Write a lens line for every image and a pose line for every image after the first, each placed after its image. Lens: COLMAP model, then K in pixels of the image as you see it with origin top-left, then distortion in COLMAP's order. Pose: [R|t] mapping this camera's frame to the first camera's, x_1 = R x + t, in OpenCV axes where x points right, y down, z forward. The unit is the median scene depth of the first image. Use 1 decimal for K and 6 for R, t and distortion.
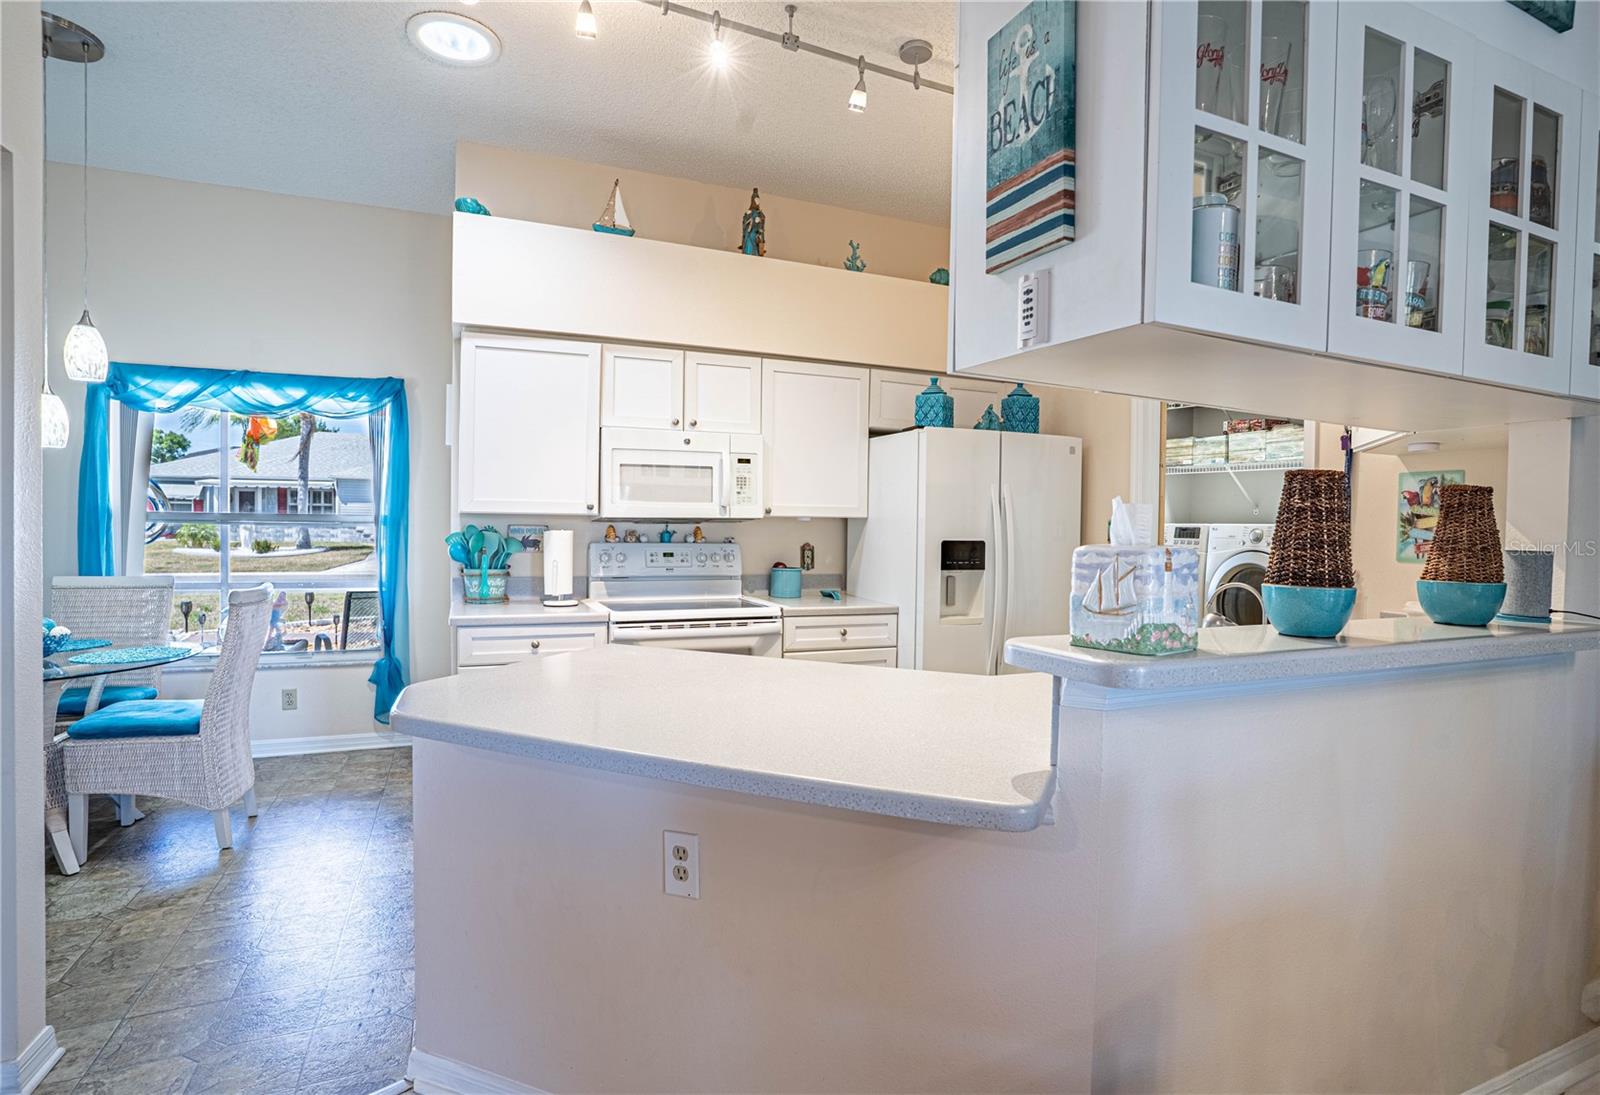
lens RADIAL K [[813.7, 0, 820.6], [0, 813.7, 543.9], [0, 0, 1]] dist [-0.089811, 0.037091]
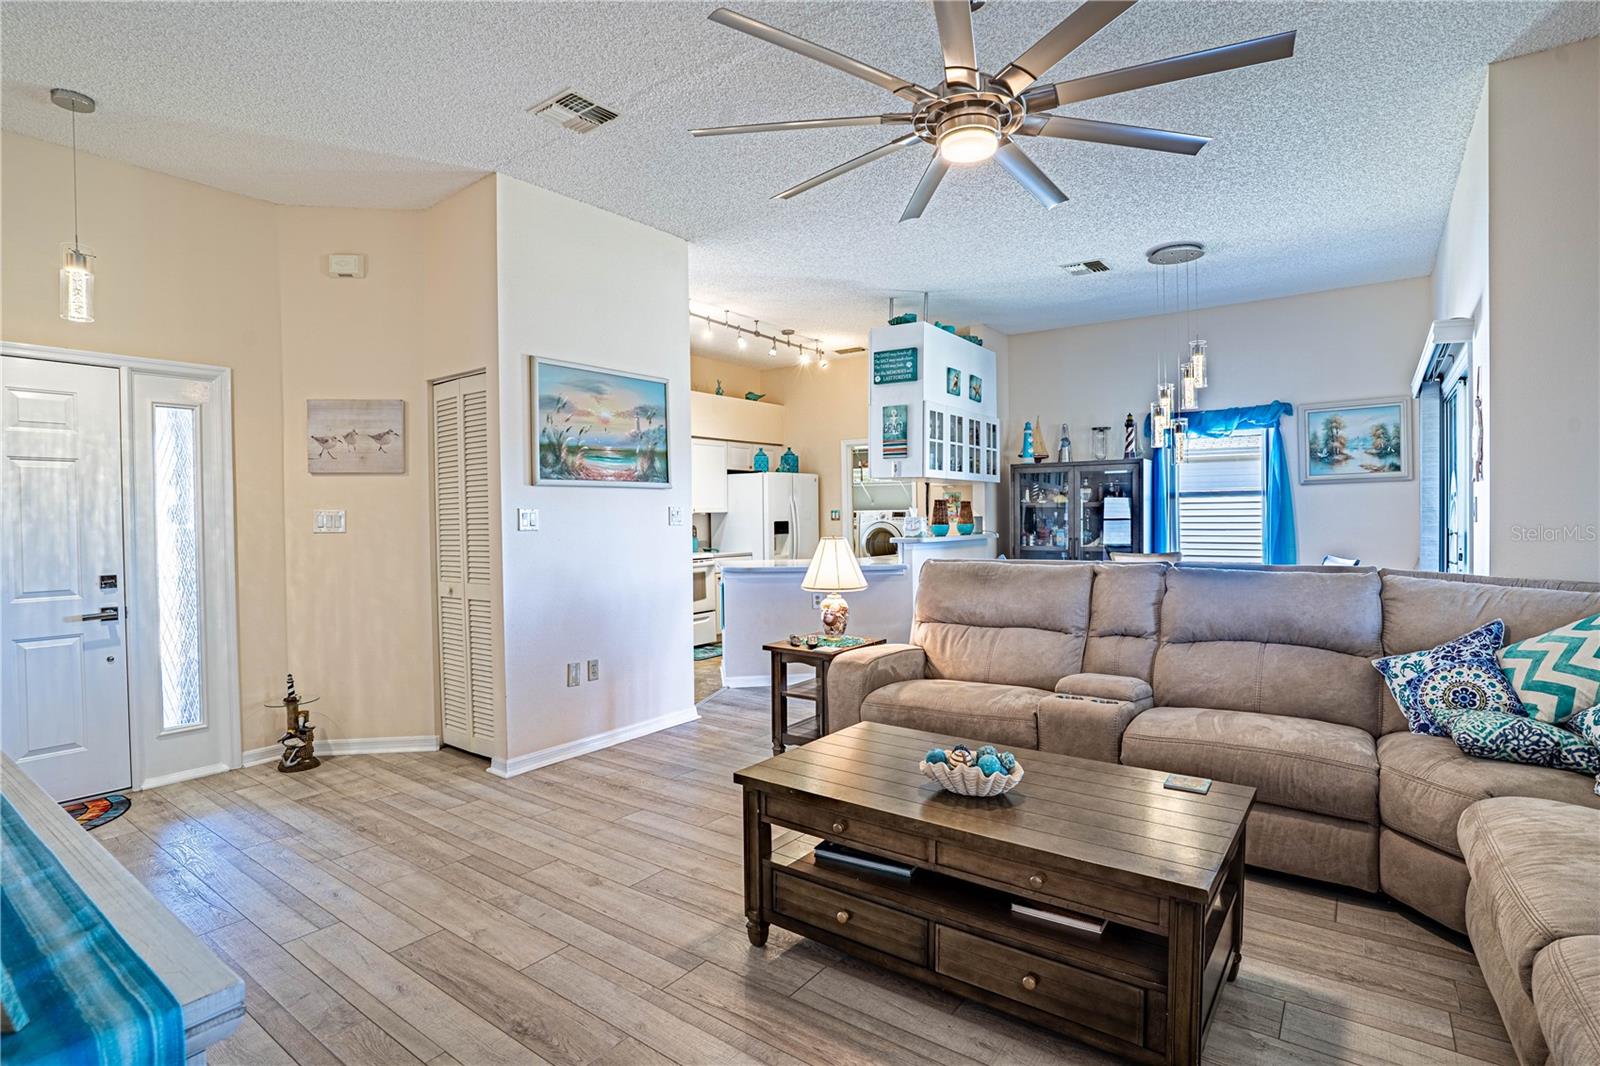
lens RADIAL K [[792.8, 0, 799.1], [0, 792.8, 531.8], [0, 0, 1]] dist [-0.082218, 0.036852]
pose [[0.868909, -0.037627, 0.493540, -2.128524], [0.038320, 0.999228, 0.008715, 0.021211], [-0.493487, 0.011340, 0.869679, -2.337184]]
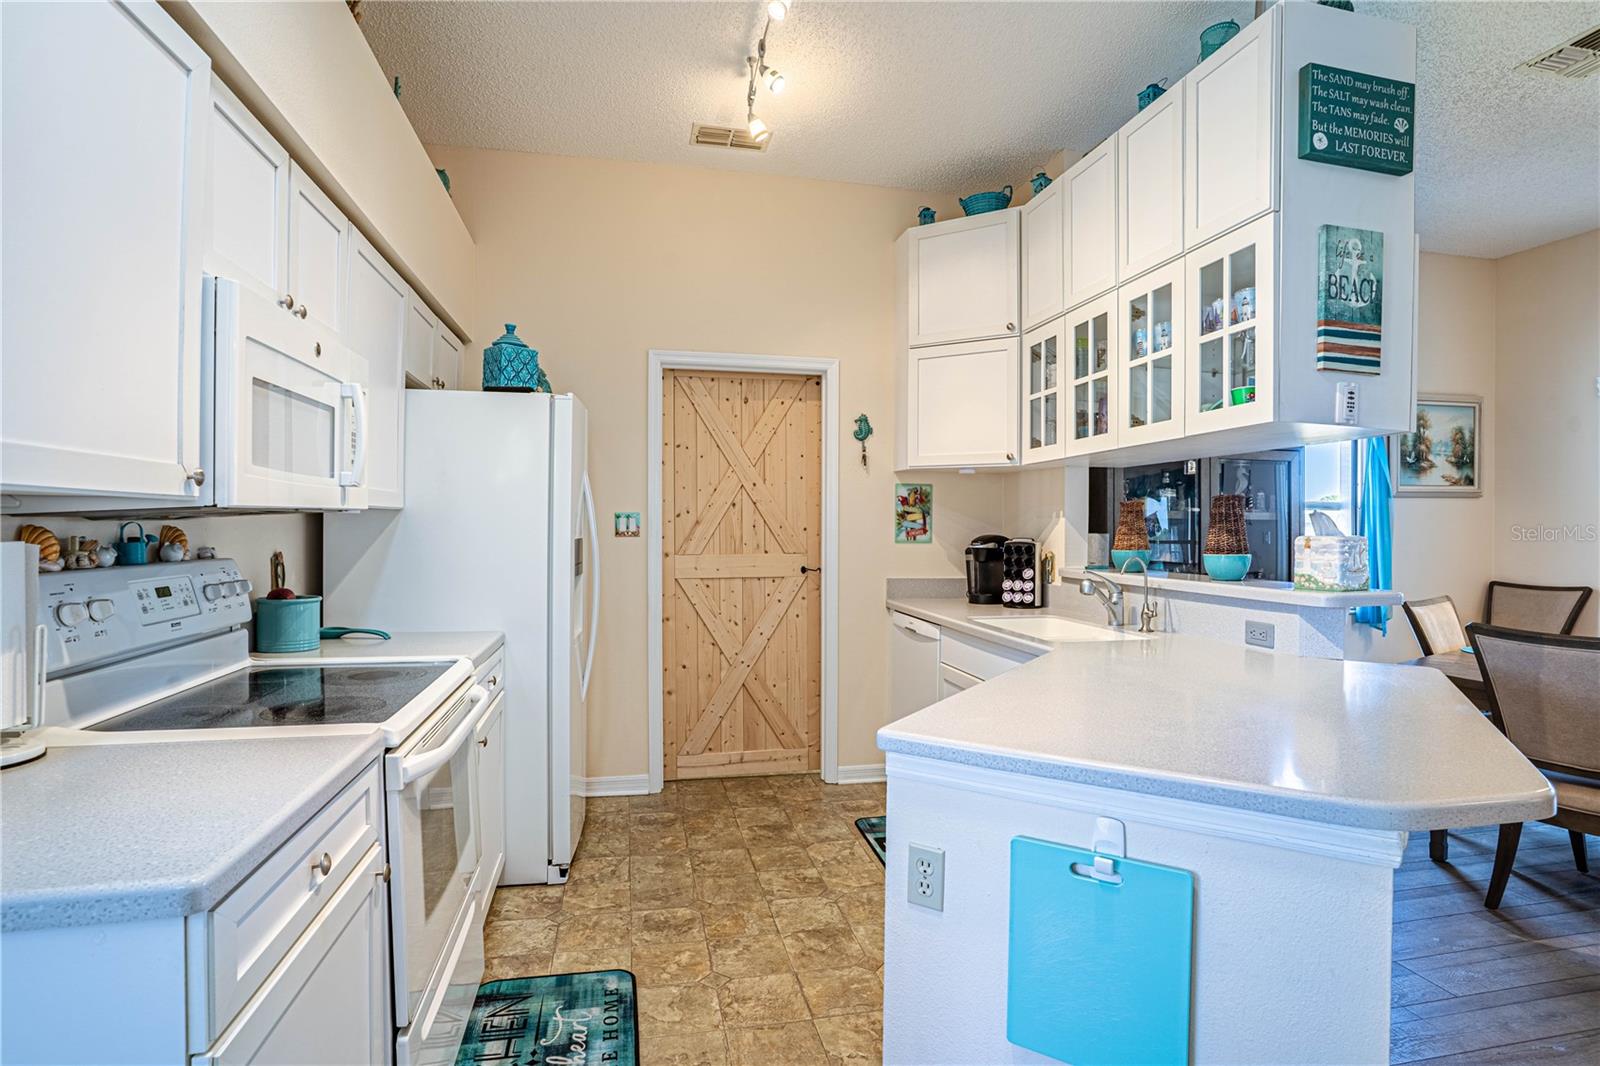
lens RADIAL K [[792.8, 0, 799.1], [0, 792.8, 531.8], [0, 0, 1]] dist [-0.082218, 0.036852]
pose [[0.205851, -0.021965, 0.978337, -1.322137], [0.019151, 0.999647, 0.018414, -0.050991], [-0.978396, 0.014945, 0.206199, 1.485549]]
